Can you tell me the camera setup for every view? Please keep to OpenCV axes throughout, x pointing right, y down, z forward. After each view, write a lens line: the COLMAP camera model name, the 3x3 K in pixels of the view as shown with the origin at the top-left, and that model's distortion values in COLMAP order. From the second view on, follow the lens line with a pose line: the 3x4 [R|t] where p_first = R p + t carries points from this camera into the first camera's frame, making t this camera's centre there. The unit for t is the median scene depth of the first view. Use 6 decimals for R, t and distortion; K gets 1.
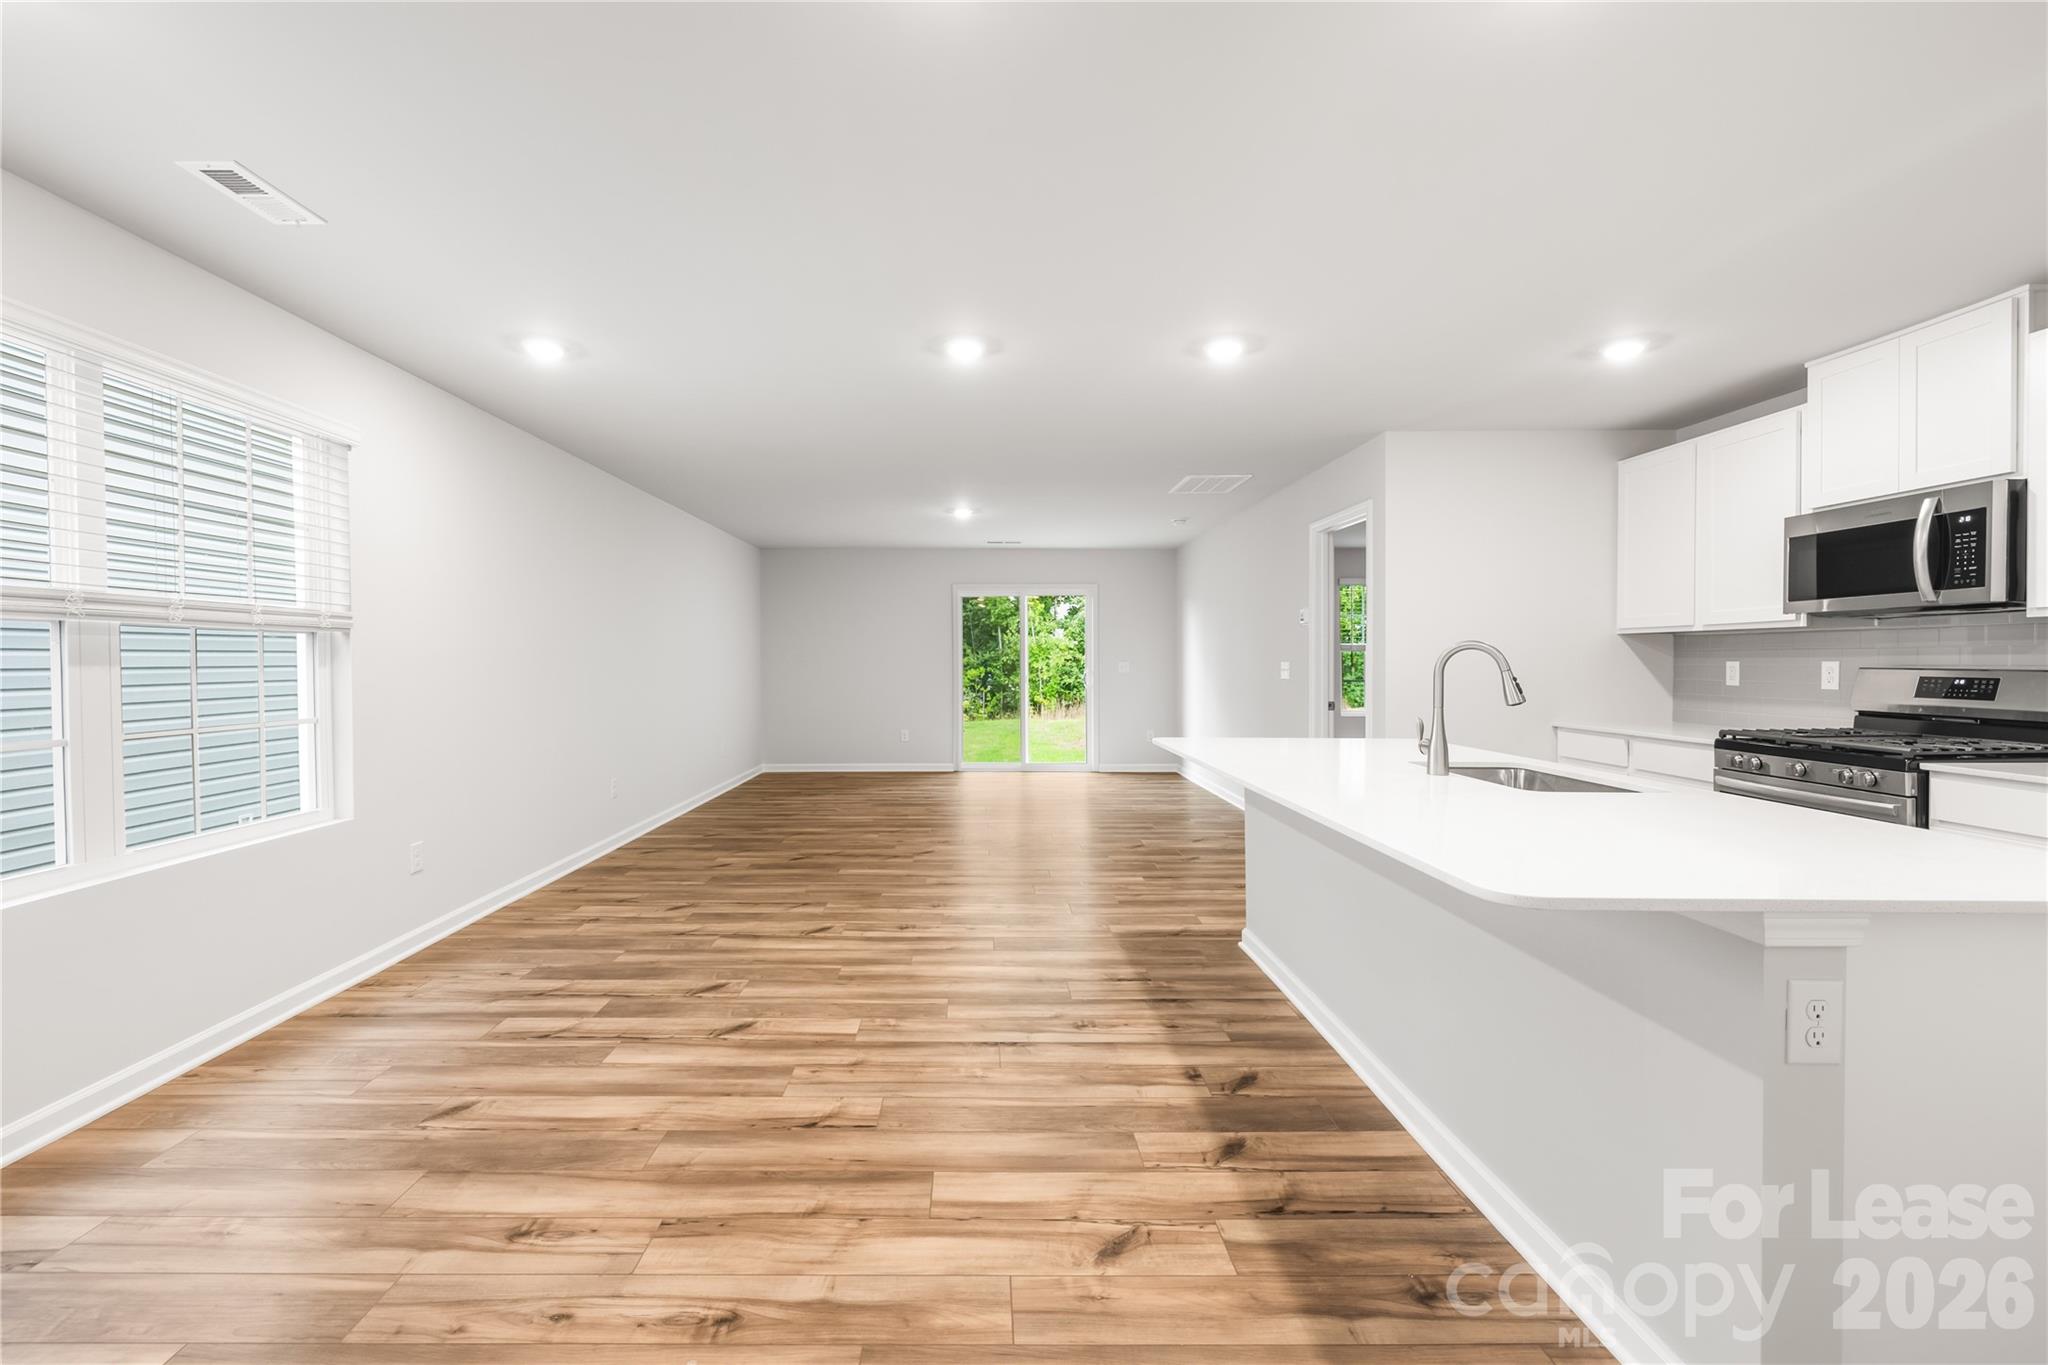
lens RADIAL K [[875.6, 0, 981.7], [0, 875.6, 675.9], [0, 0, 1]] dist [-0.000126, -0.000417]
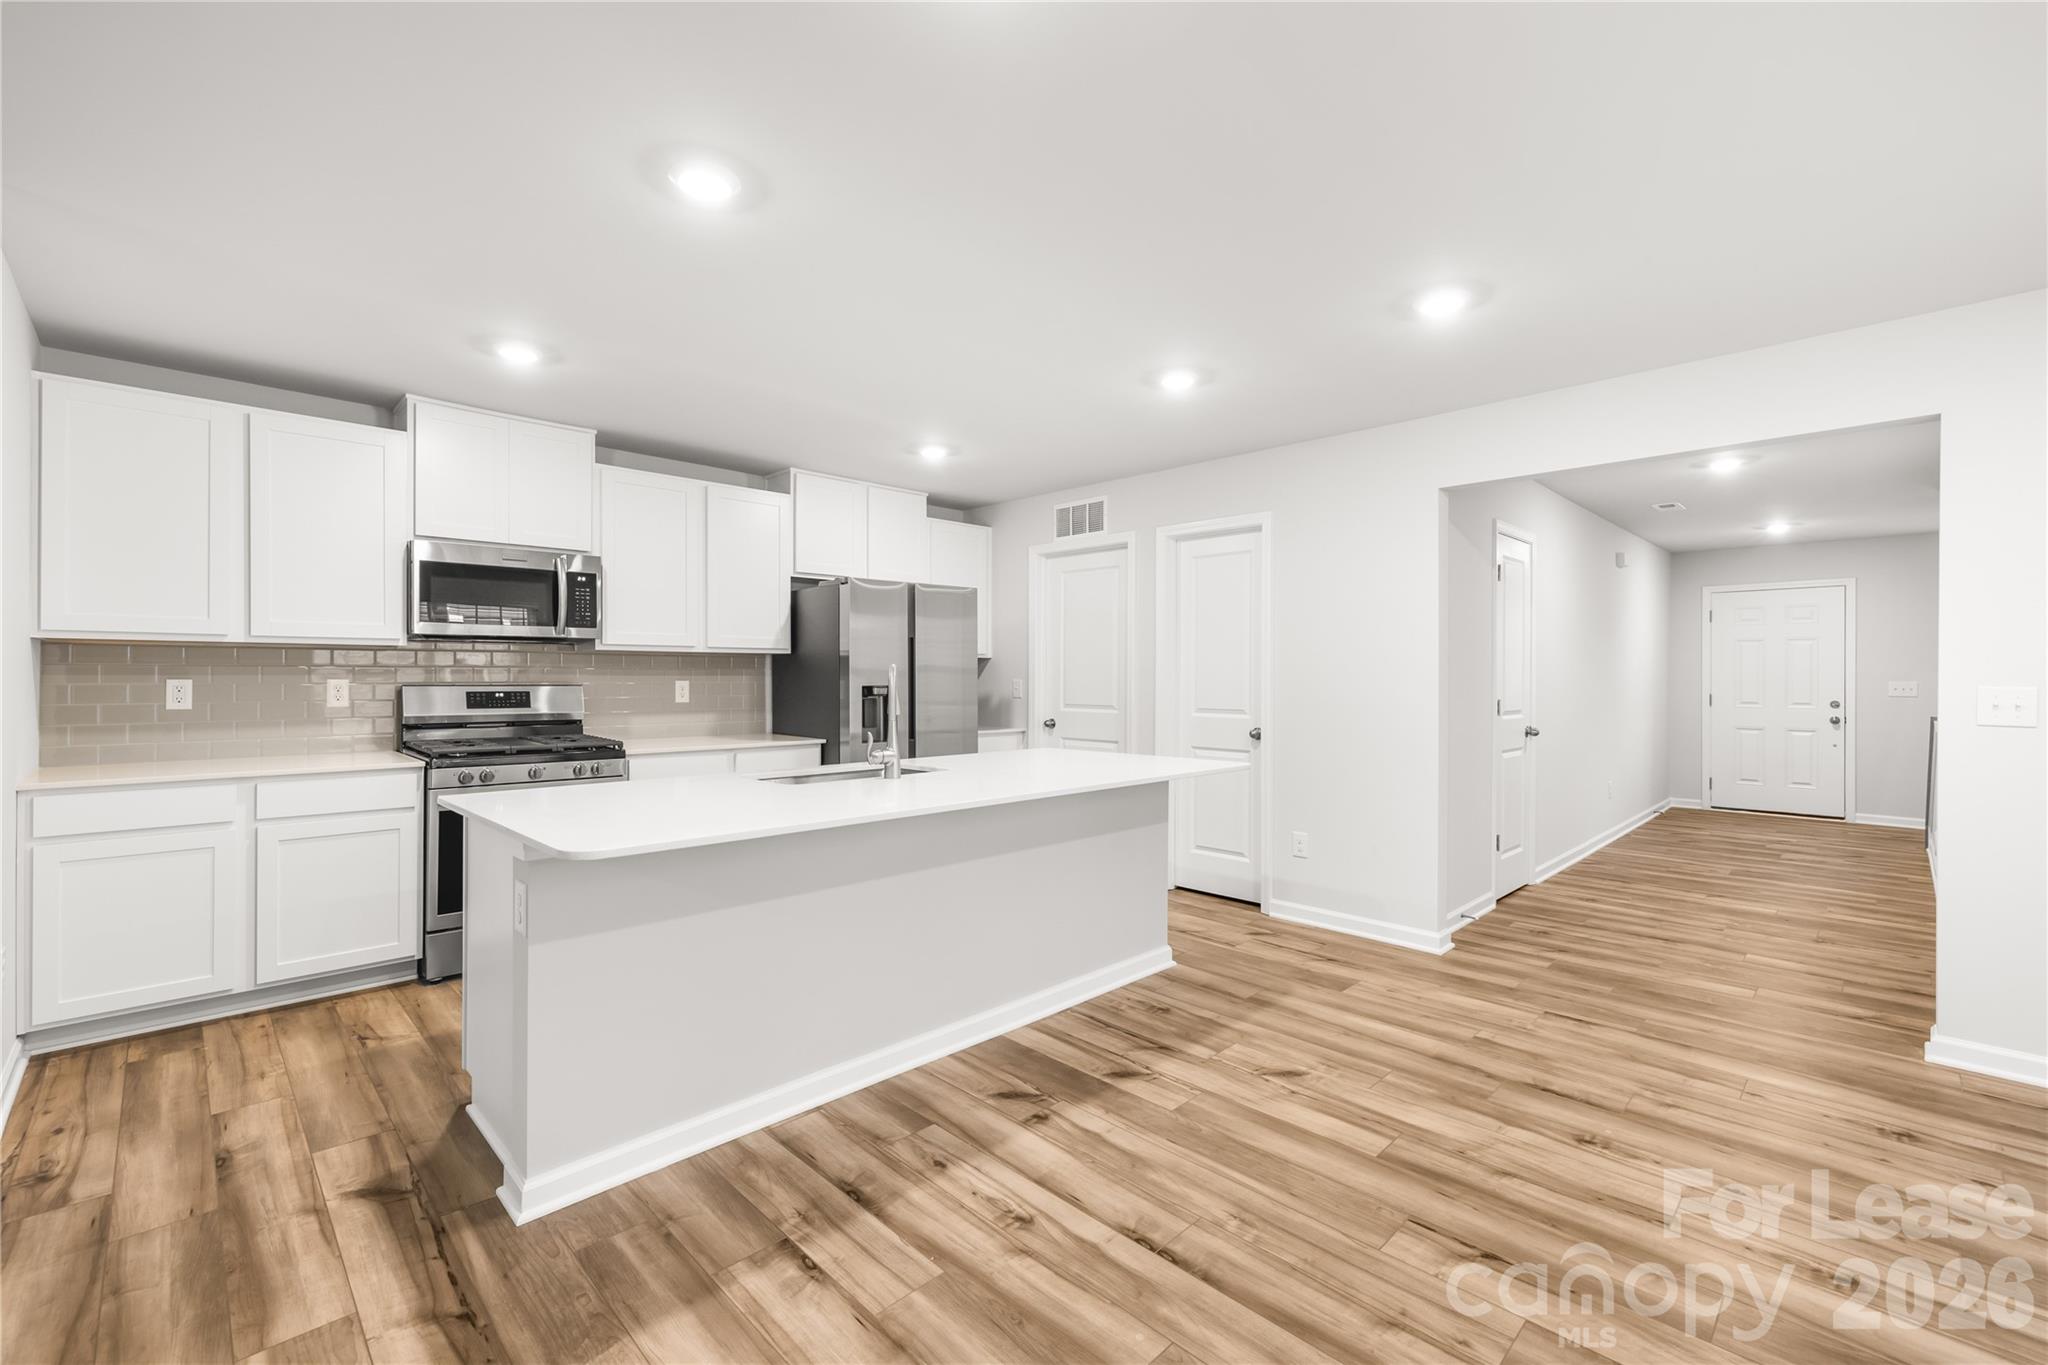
lens RADIAL K [[865.1, 0, 1013.6], [0, 865.1, 685.7], [0, 0, 1]] dist [-0.000859, 0.000562]
pose [[-0.695005, -0.009220, 0.718945, -0.319173], [0.011388, 0.999651, 0.023829, -0.027658], [-0.718914, 0.024748, -0.694658, 1.292811]]
